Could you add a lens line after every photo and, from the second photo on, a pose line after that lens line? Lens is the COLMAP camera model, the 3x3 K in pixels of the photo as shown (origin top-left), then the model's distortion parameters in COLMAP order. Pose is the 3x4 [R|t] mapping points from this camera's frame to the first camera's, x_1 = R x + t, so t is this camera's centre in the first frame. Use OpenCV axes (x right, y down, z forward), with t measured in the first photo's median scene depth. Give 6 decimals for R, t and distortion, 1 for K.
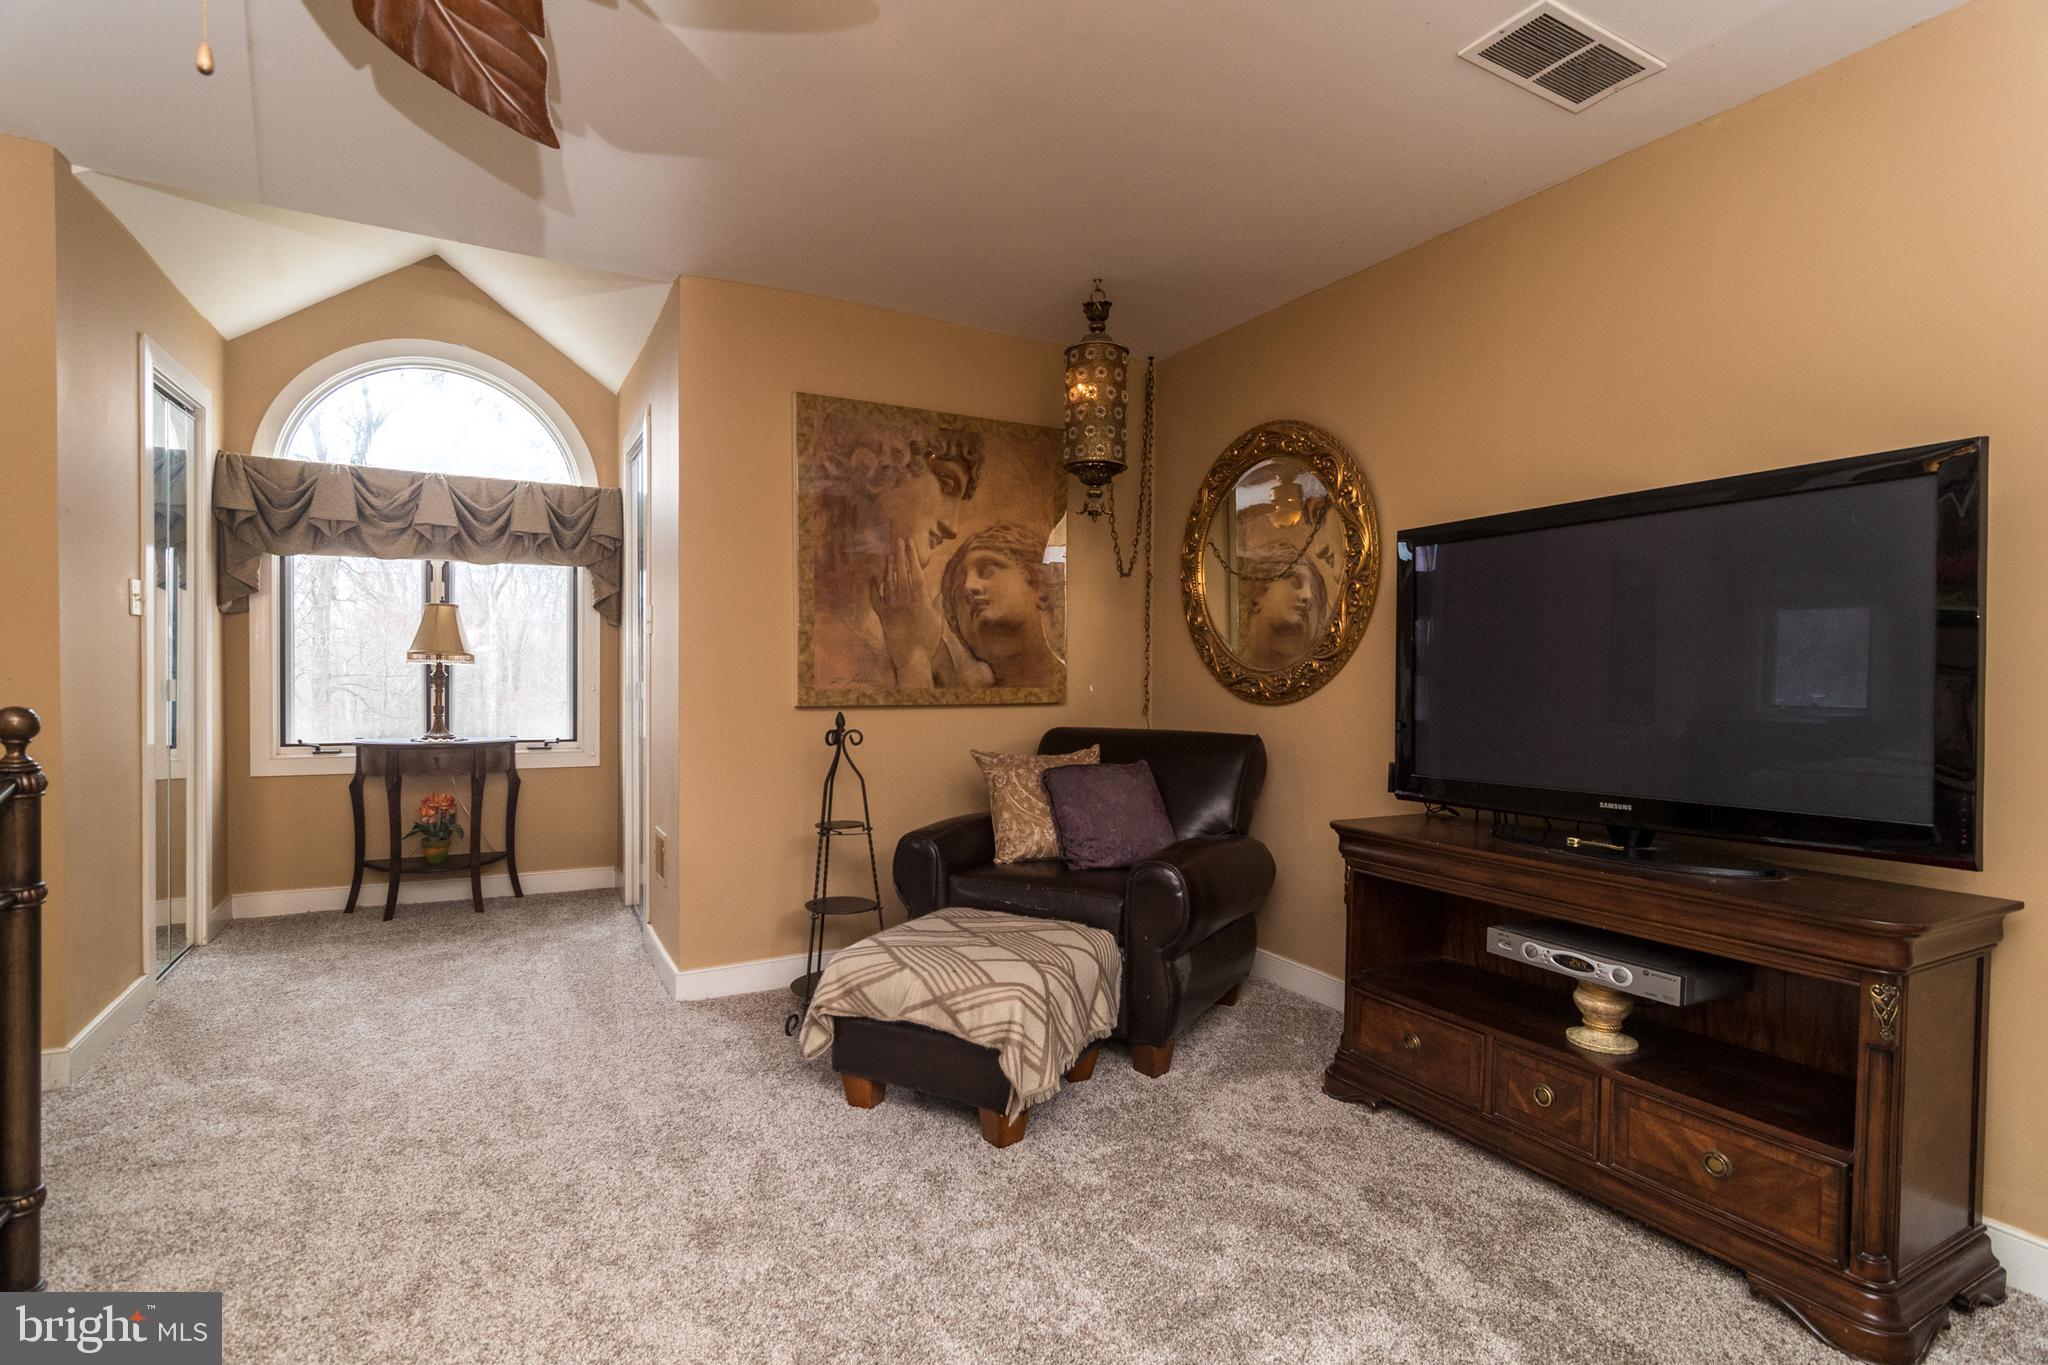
lens RADIAL K [[984.9, 0, 1024.4], [0, 984.9, 698.7], [0, 0, 1]] dist [-0.000292, -0.000283]
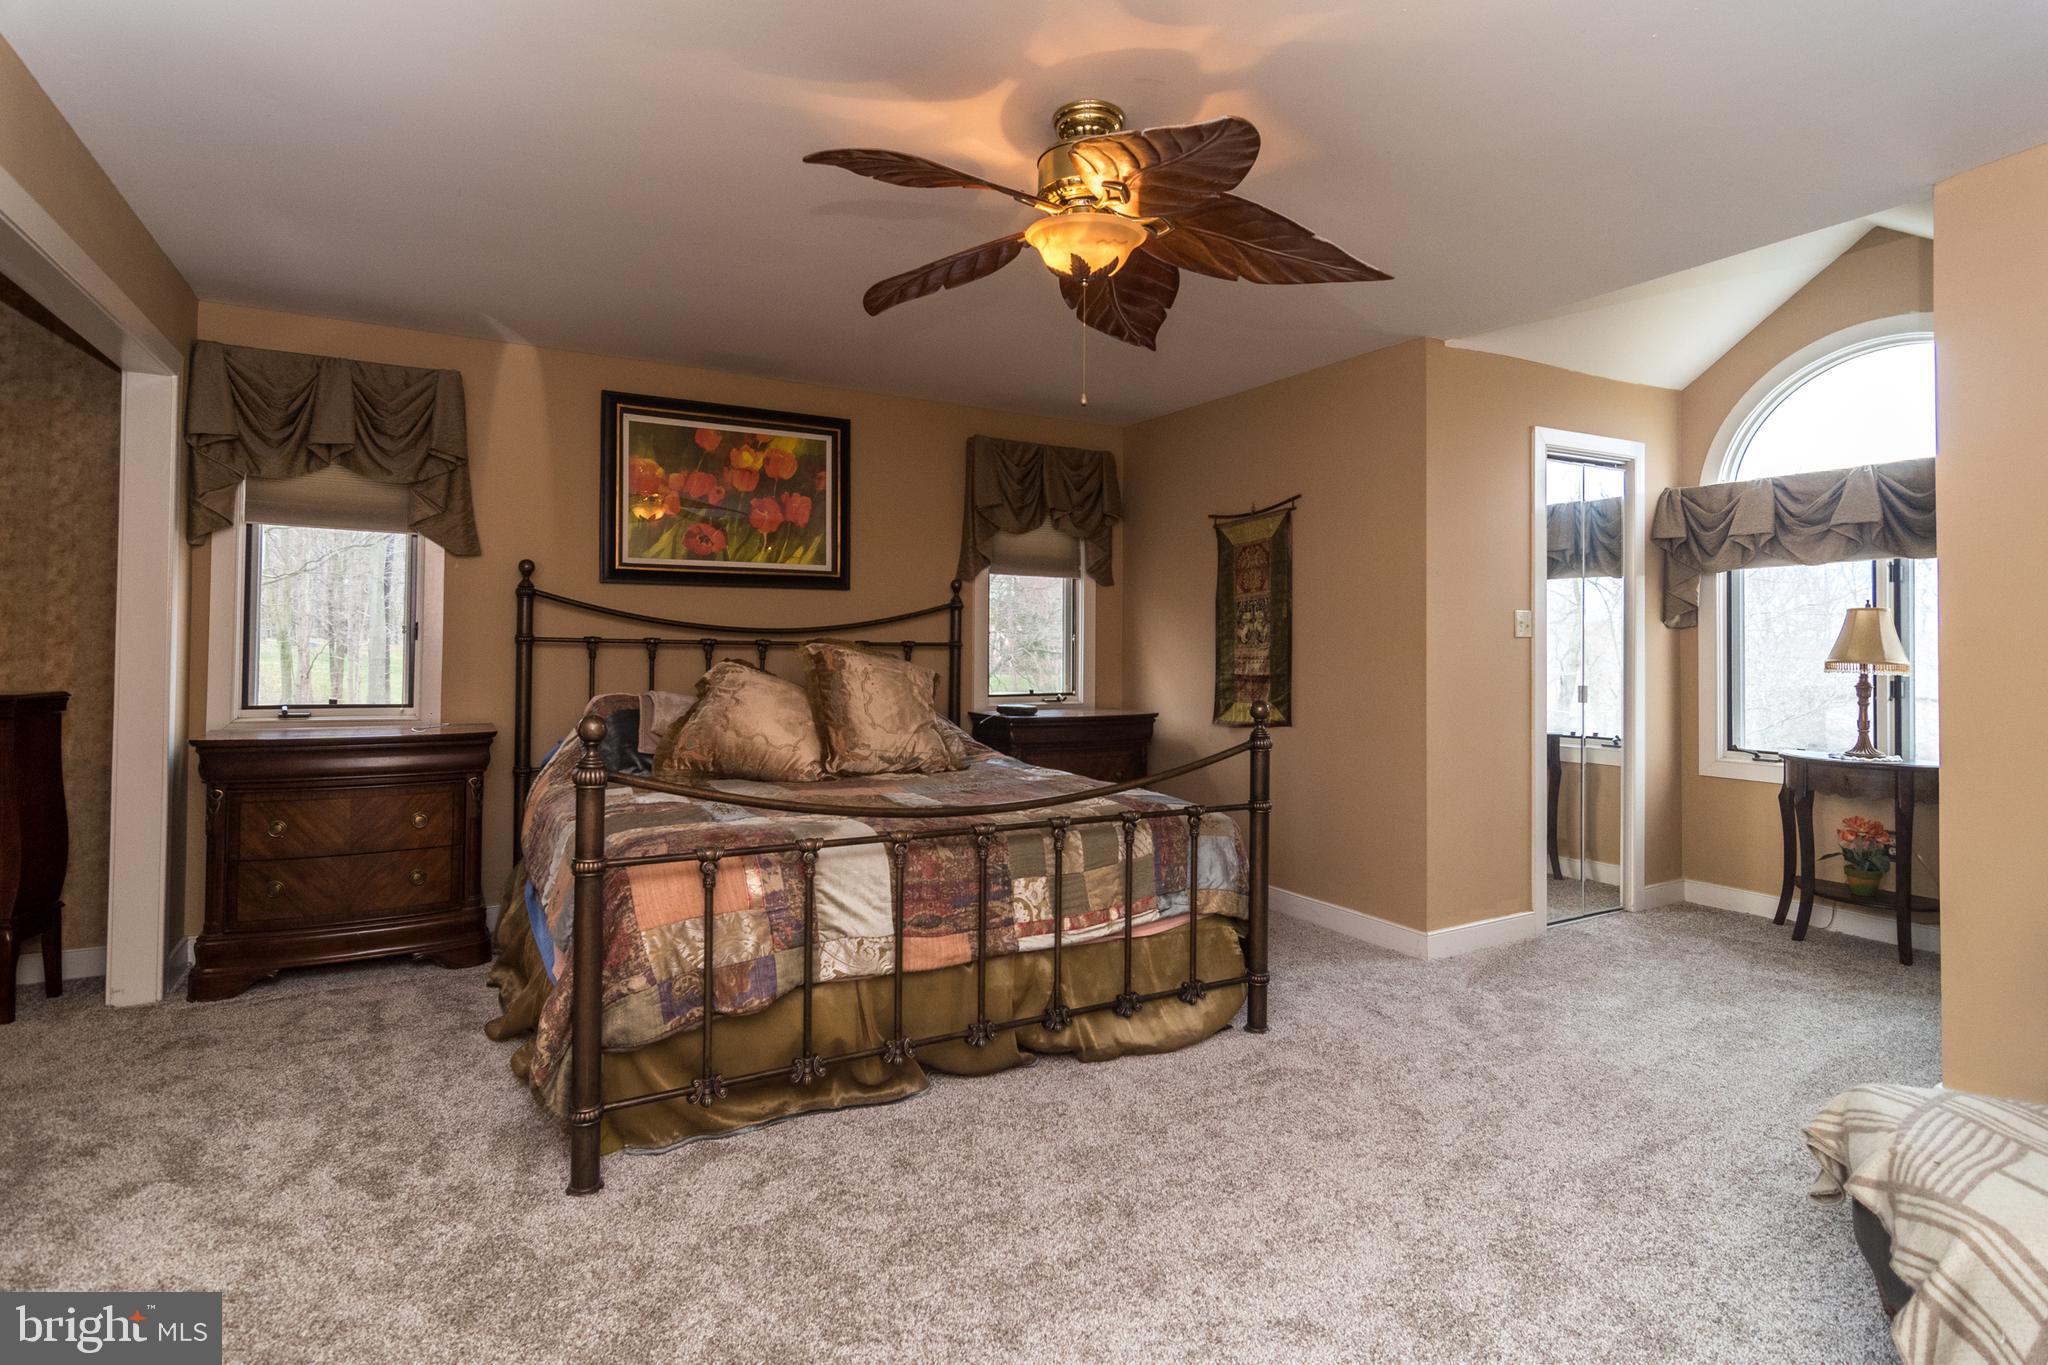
lens RADIAL K [[1034.0, 0, 1021.6], [0, 1034.0, 640.5], [0, 0, 1]] dist [-0.000943, -0.000536]
pose [[0.006233, -0.023009, -0.999716, 0.368506], [-0.034303, 0.999142, -0.023209, -0.018481], [0.999392, 0.034438, 0.005439, 0.229329]]
